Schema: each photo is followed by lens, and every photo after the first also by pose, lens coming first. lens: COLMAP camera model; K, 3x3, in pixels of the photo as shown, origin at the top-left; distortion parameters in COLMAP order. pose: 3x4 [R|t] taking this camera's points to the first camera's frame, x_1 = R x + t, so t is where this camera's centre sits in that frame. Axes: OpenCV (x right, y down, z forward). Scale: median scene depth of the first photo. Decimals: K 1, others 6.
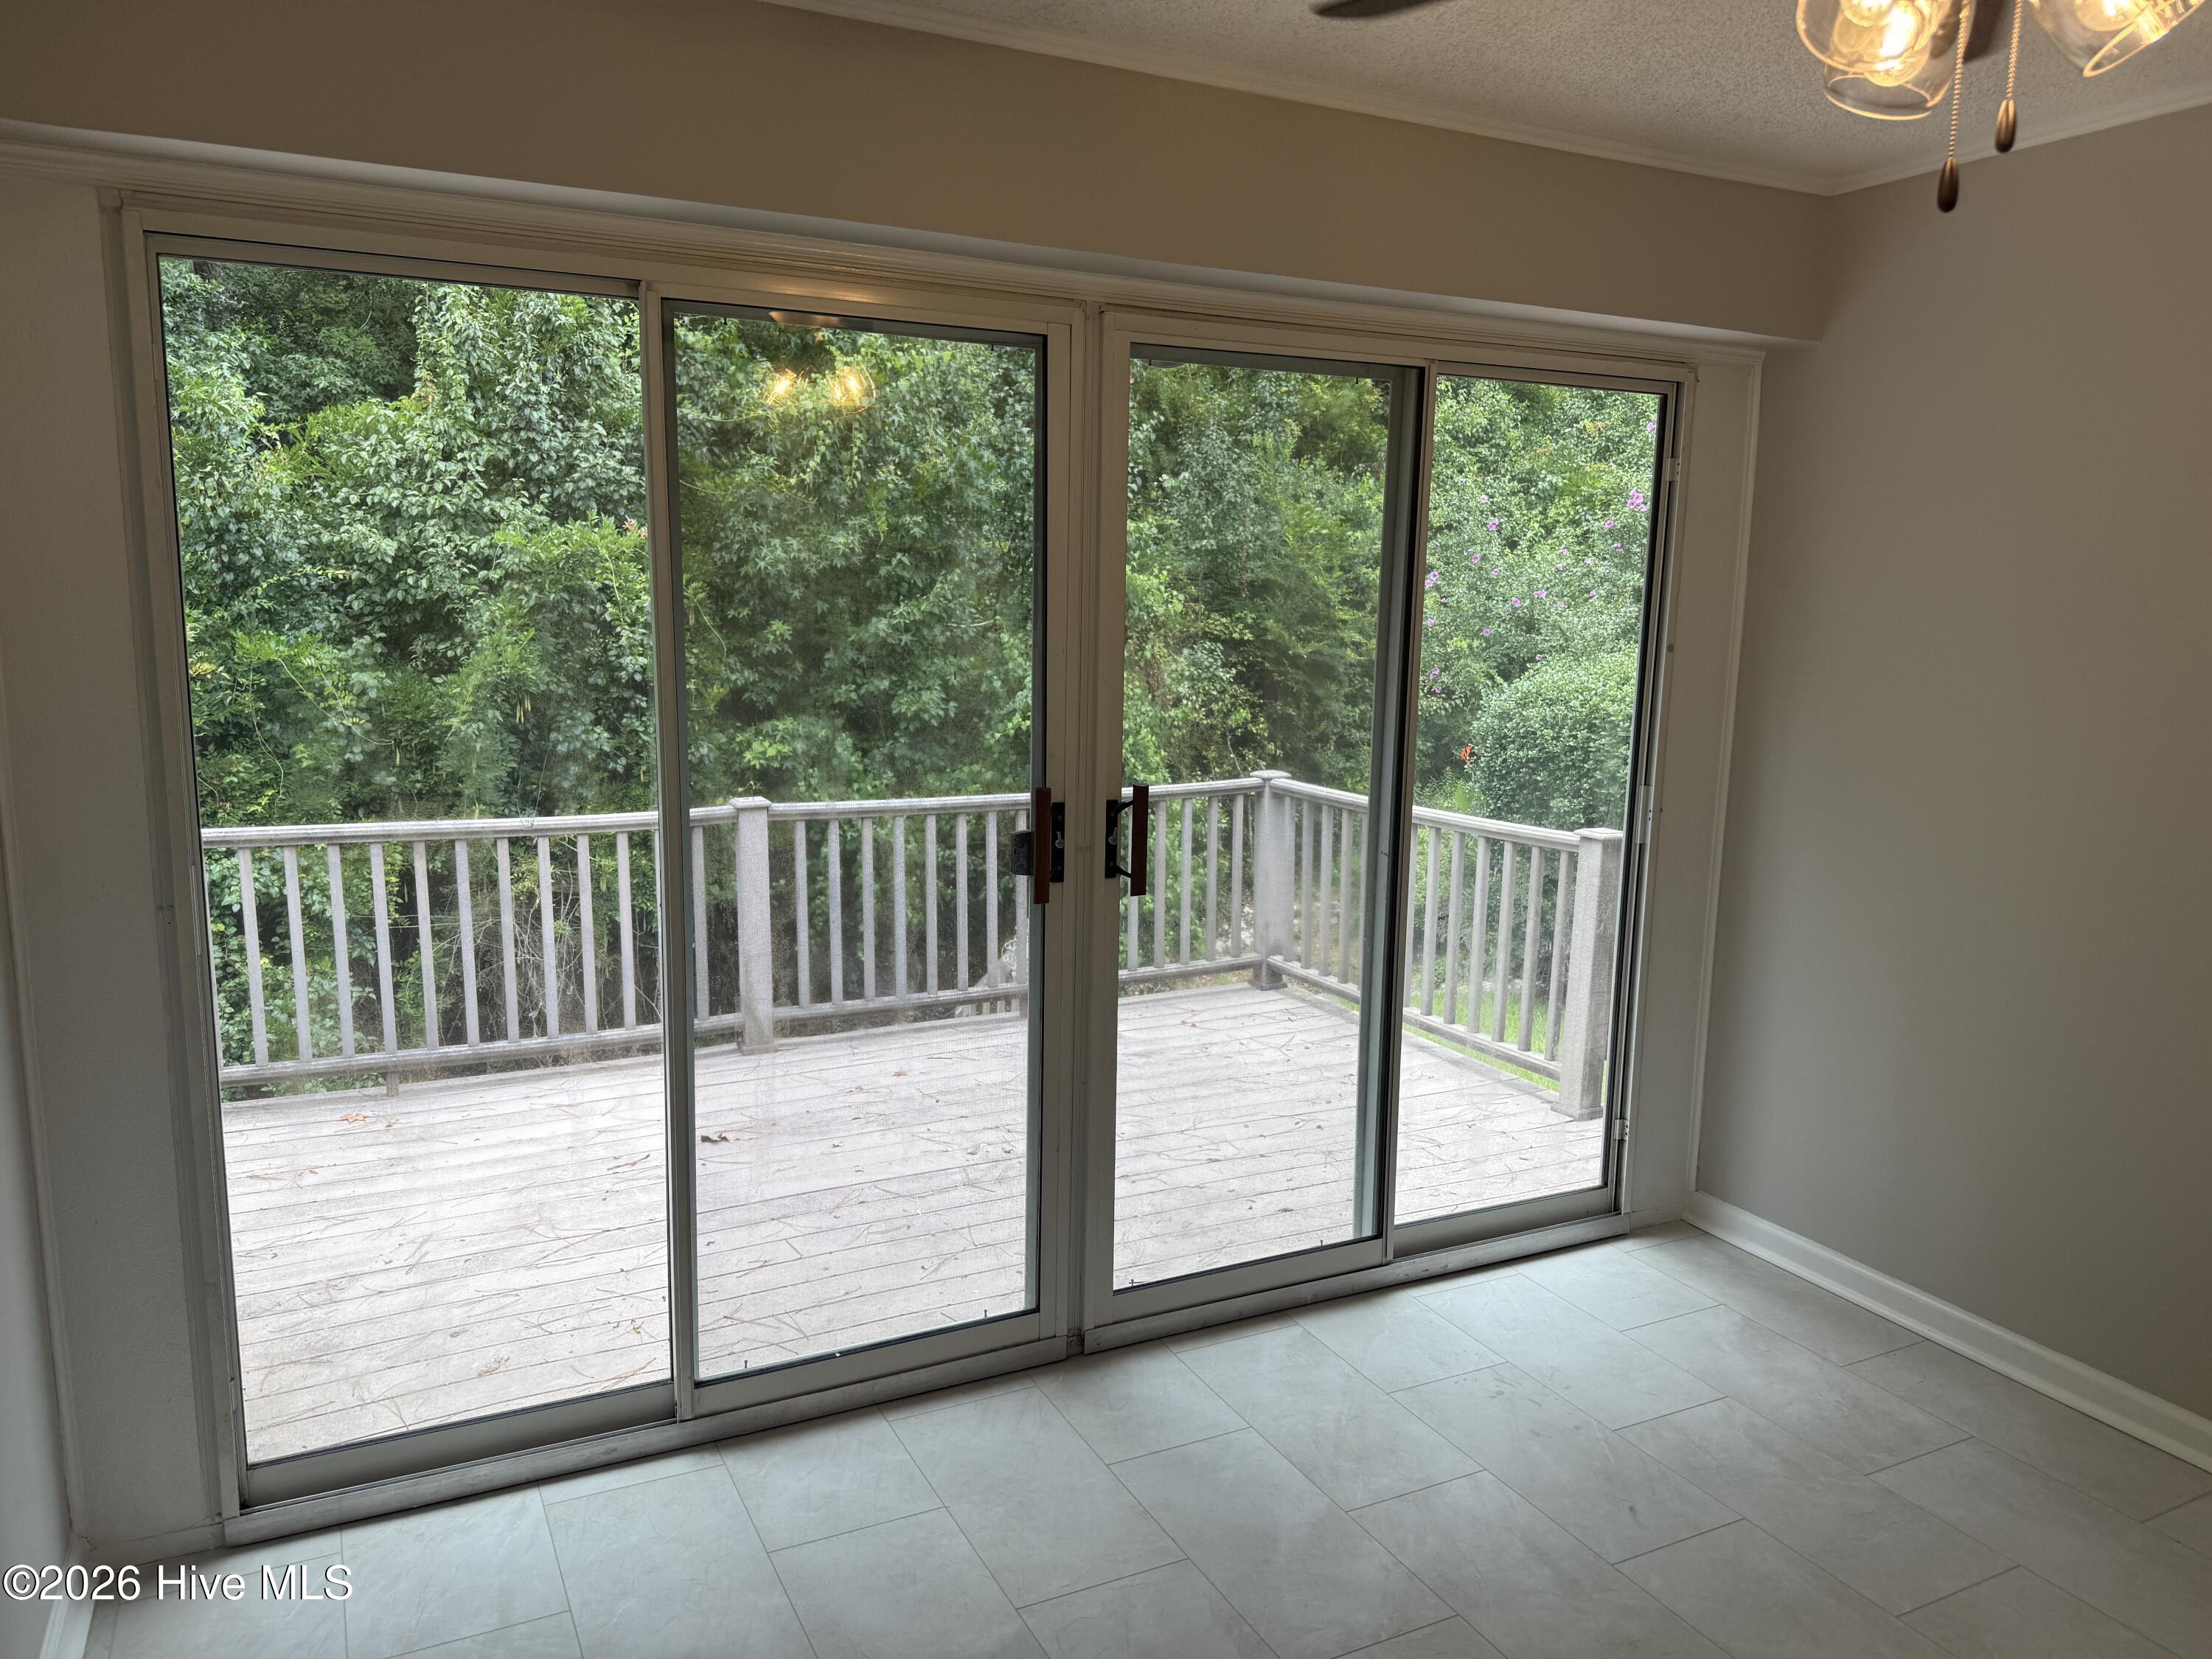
lens RADIAL K [[1551.7, 0, 1105.1], [0, 1551.7, 839.6], [0, 0, 1]] dist [0.058655, -0.078304]
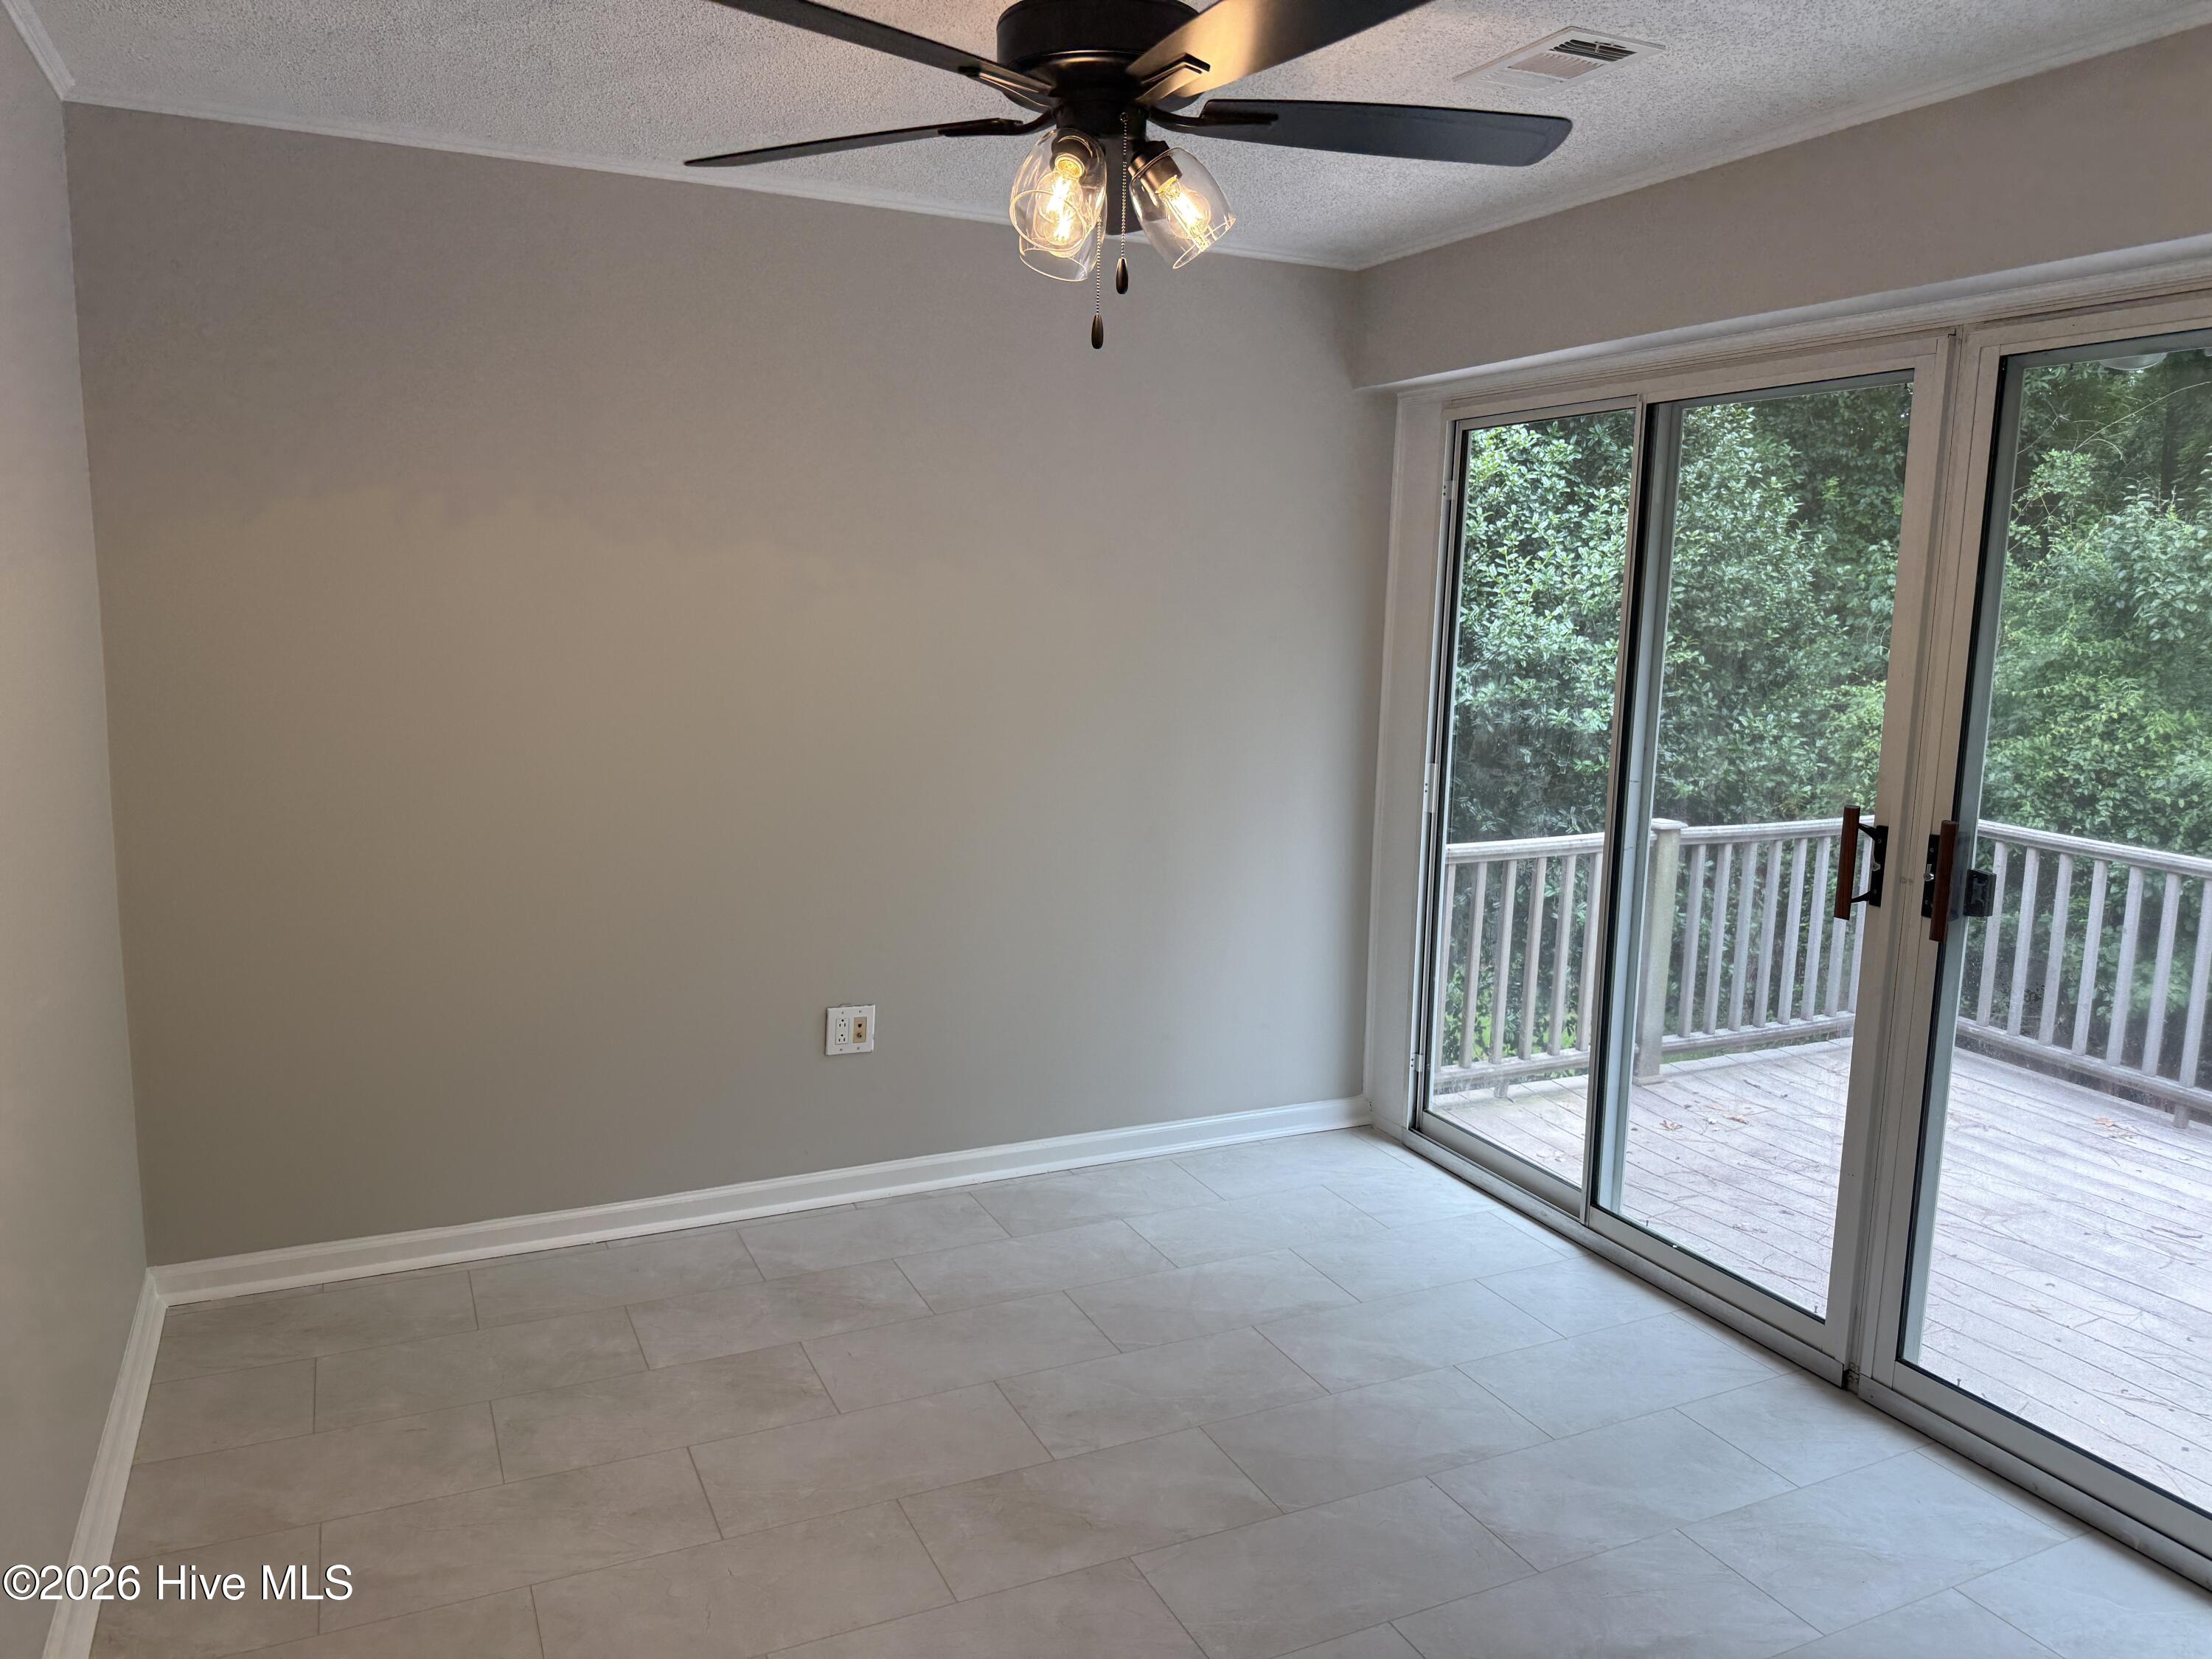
lens RADIAL K [[1551.7, 0, 1103.2], [0, 1551.7, 827.6], [0, 0, 1]] dist [0.058655, -0.078304]
pose [[-0.014555, 0.137634, -0.990376, 0.724050], [-0.186389, 0.972747, 0.137923, -0.046531], [0.982368, 0.186603, 0.011495, 0.375064]]
